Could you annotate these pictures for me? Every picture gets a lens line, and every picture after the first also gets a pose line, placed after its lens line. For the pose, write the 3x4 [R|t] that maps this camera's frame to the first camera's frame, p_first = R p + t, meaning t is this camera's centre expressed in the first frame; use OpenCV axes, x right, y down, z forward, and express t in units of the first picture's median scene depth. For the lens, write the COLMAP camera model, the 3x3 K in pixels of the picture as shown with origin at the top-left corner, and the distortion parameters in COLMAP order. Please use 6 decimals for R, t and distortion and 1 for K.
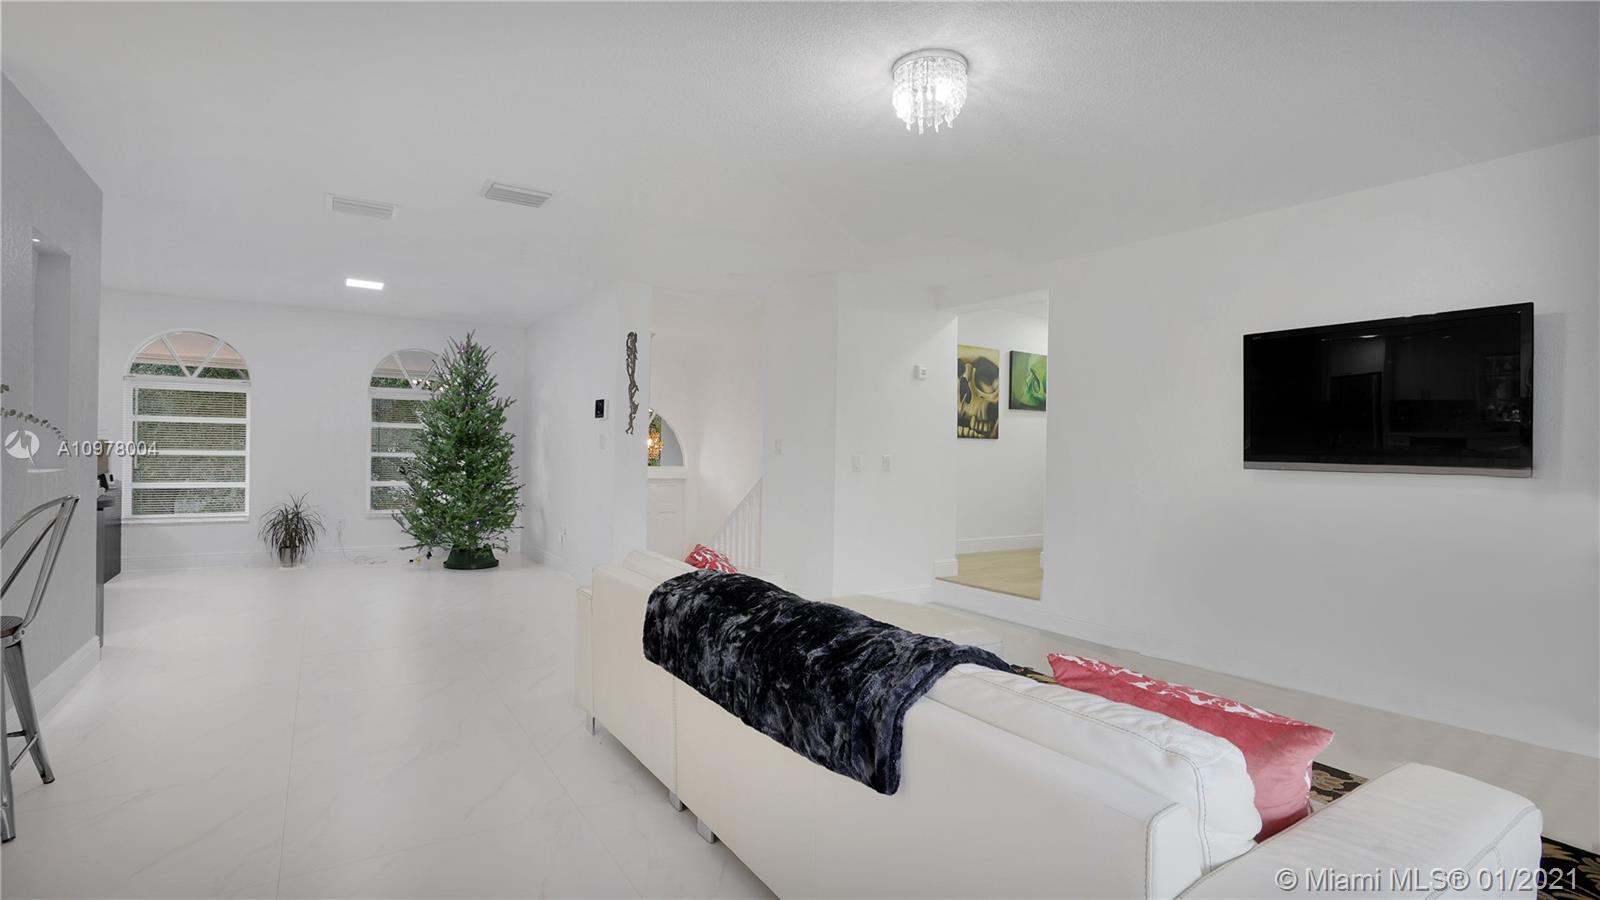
lens RADIAL K [[747.6, 0, 800.8], [0, 747.6, 446.9], [0, 0, 1]] dist [-0.001075, 0.000080]
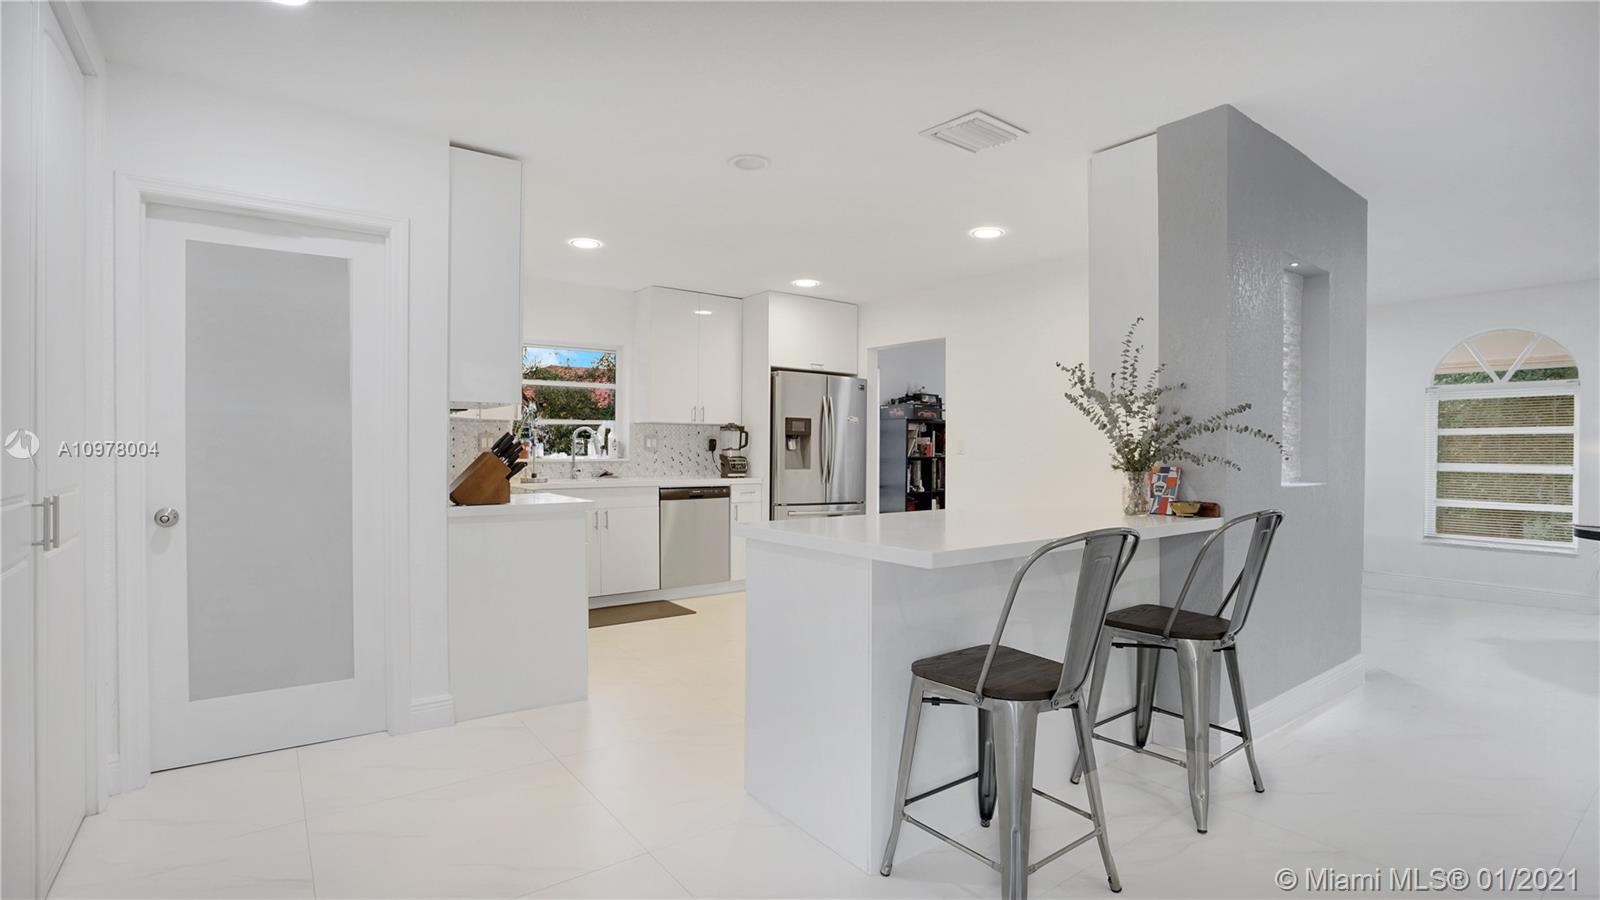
lens RADIAL K [[747.6, 0, 804.1], [0, 747.6, 456.6], [0, 0, 1]] dist [-0.001075, 0.000080]
pose [[0.096319, -0.001307, -0.995350, -0.019562], [-0.005072, 0.999986, -0.001804, -0.000427], [0.995338, 0.005222, 0.096311, 0.099374]]
